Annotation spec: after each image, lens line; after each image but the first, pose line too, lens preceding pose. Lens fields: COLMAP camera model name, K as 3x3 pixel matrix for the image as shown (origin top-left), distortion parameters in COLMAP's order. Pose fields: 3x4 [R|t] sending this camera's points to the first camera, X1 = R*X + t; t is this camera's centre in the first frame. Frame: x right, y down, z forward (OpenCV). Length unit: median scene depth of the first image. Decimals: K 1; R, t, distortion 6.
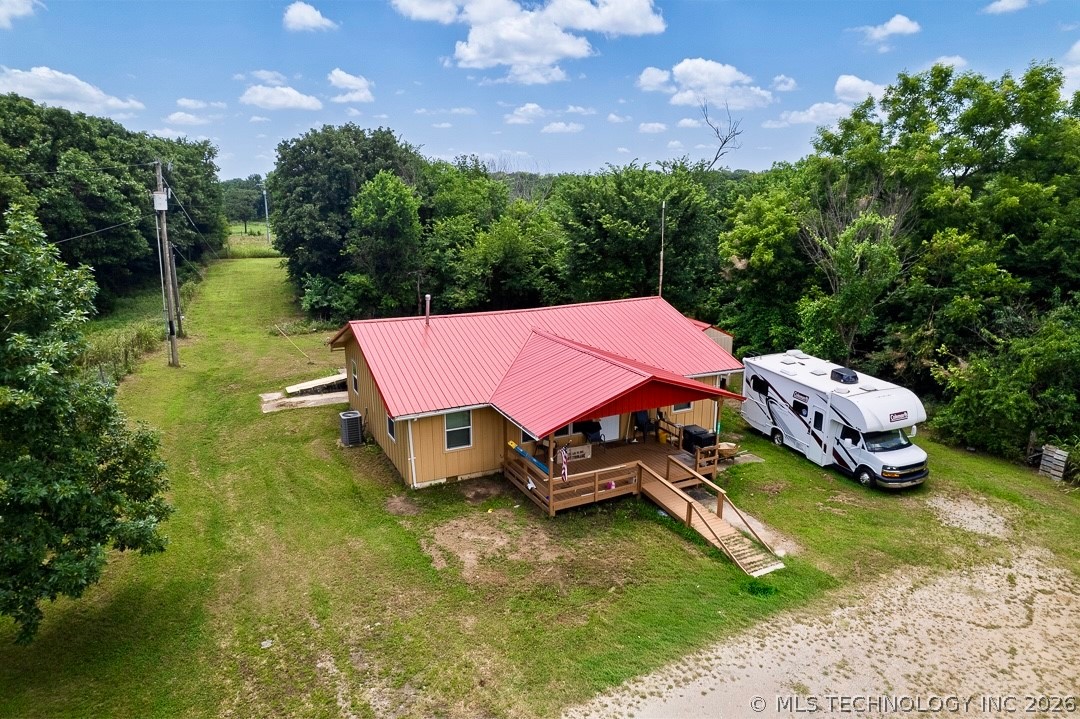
lens RADIAL K [[695.6, 0, 545.1], [0, 695.6, 360.8], [0, 0, 1]] dist [-0.069498, 0.062116]
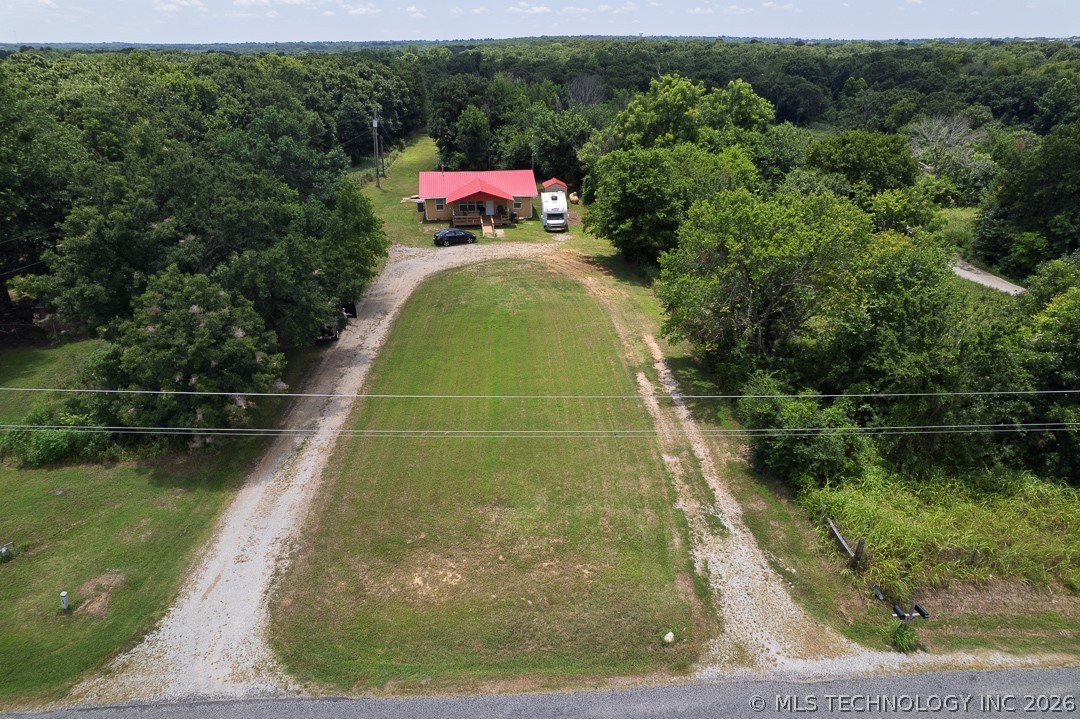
lens RADIAL K [[695.6, 0, 543.8], [0, 695.6, 365.8], [0, 0, 1]] dist [-0.069498, 0.062116]
pose [[0.944843, 0.143141, -0.294589, 1.518341], [-0.084277, 0.975410, 0.203647, 0.135939], [0.316496, -0.167587, 0.933673, -2.245282]]
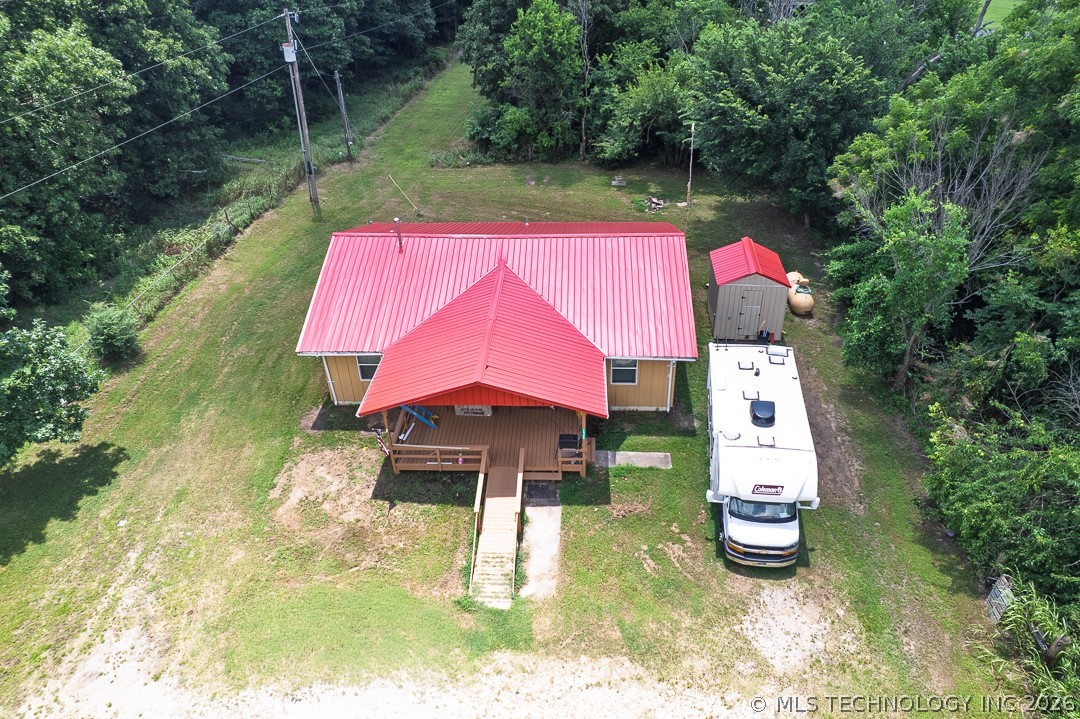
lens RADIAL K [[736.0, 0, 539.3], [0, 736.0, 364.9], [0, 0, 1]] dist [-0.049736, 0.008581]
pose [[0.868742, 0.252357, -0.426148, 0.591455], [-0.095265, 0.929525, 0.356242, -0.335132], [0.486016, -0.268885, 0.831558, 0.164146]]
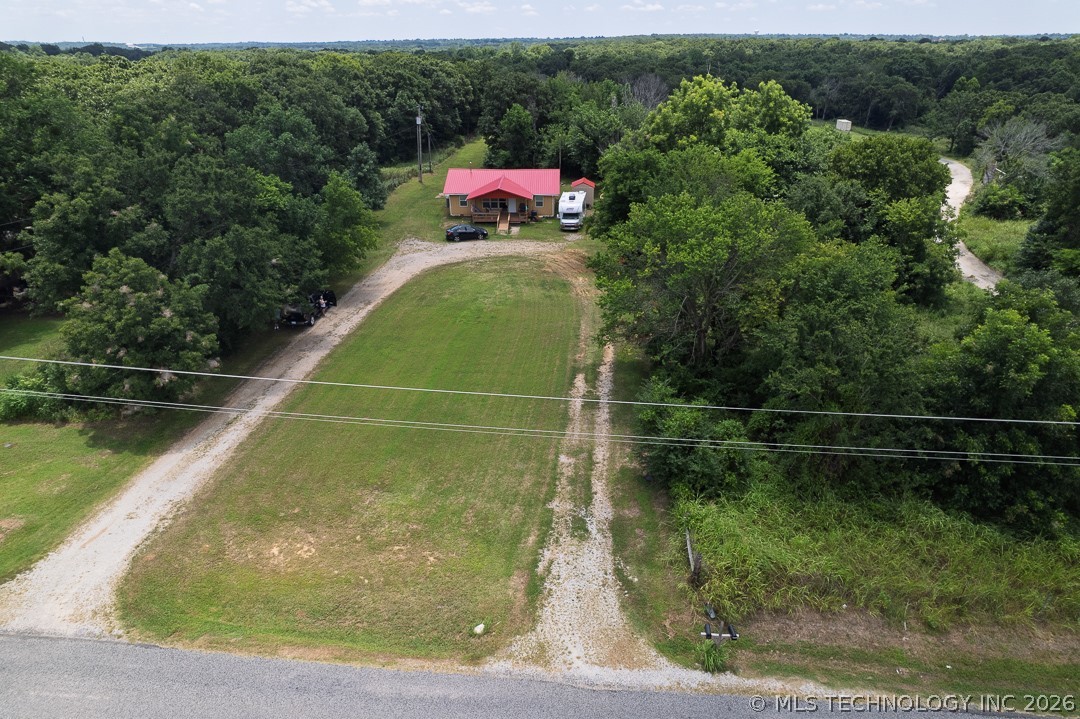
lens RADIAL K [[695.6, 0, 542.5], [0, 695.6, 368.5], [0, 0, 1]] dist [-0.069498, 0.062116]
pose [[0.885652, 0.200602, -0.418783, 1.912673], [-0.113959, 0.968187, 0.222770, 0.092418], [0.450148, -0.149573, 0.880338, -2.113529]]
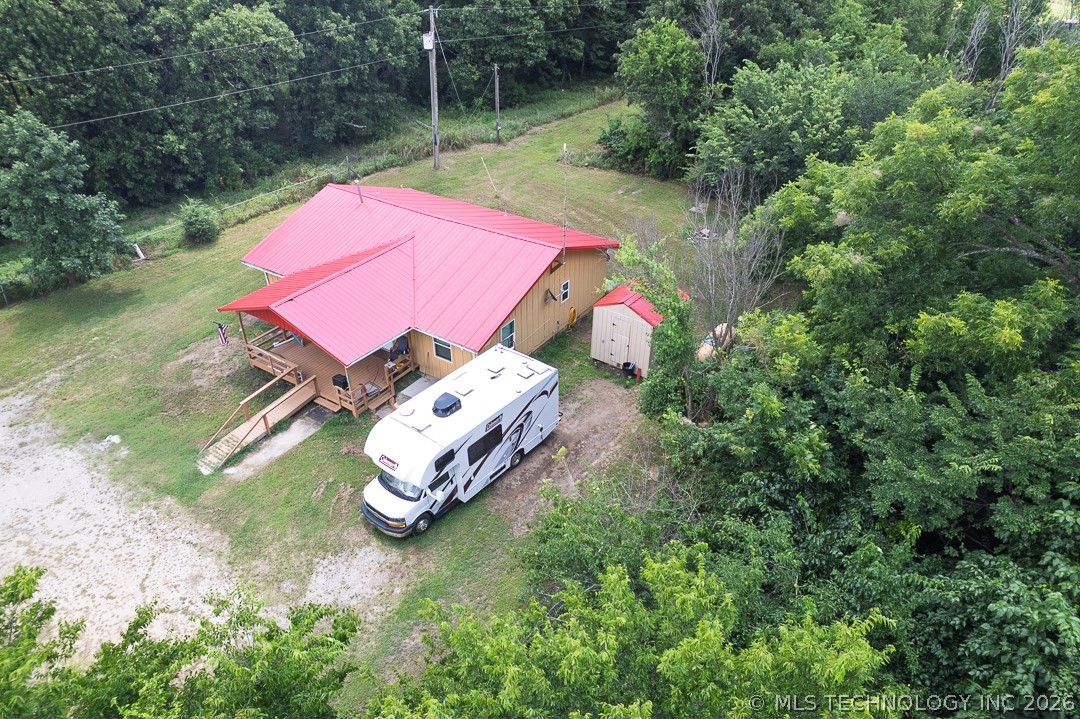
lens RADIAL K [[695.6, 0, 535.4], [0, 695.6, 362.2], [0, 0, 1]] dist [-0.069498, 0.062116]
pose [[0.500771, 0.478499, -0.721295, 1.180516], [-0.215635, 0.876001, 0.431421, -0.467217], [0.838290, -0.060507, 0.541857, 0.641587]]
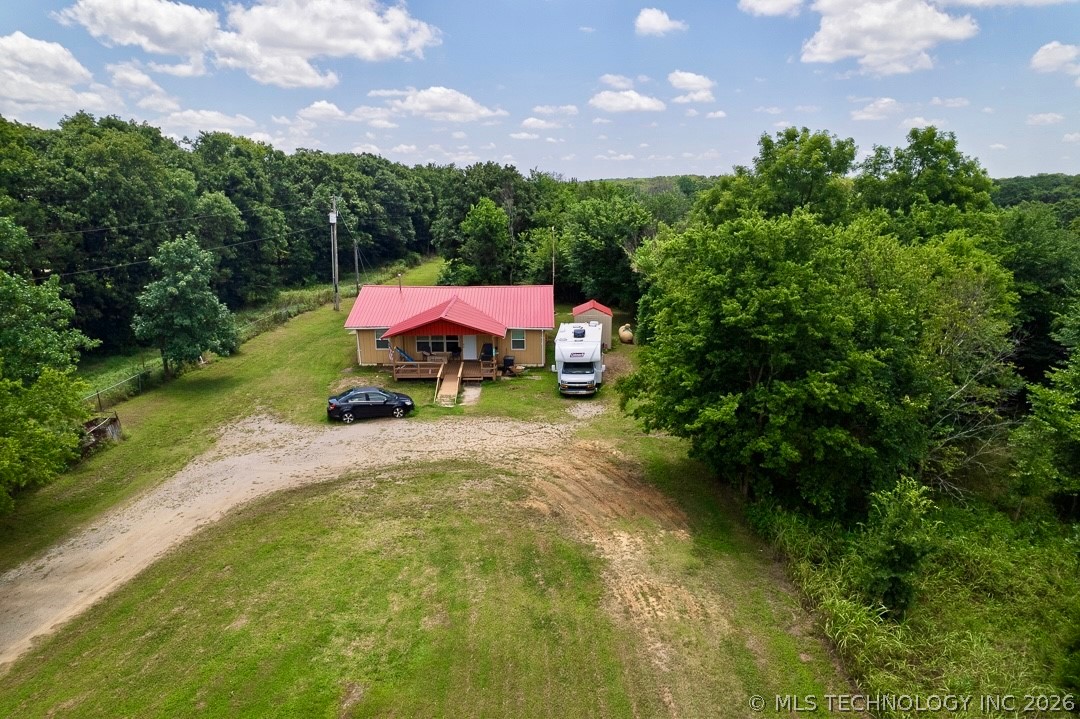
lens RADIAL K [[695.6, 0, 542.7], [0, 695.6, 366.6], [0, 0, 1]] dist [-0.069498, 0.062116]
pose [[0.898180, 0.111150, -0.425345, 1.151386], [-0.108003, 0.993648, 0.031593, 0.061404], [0.426155, 0.017562, 0.904480, -0.623577]]
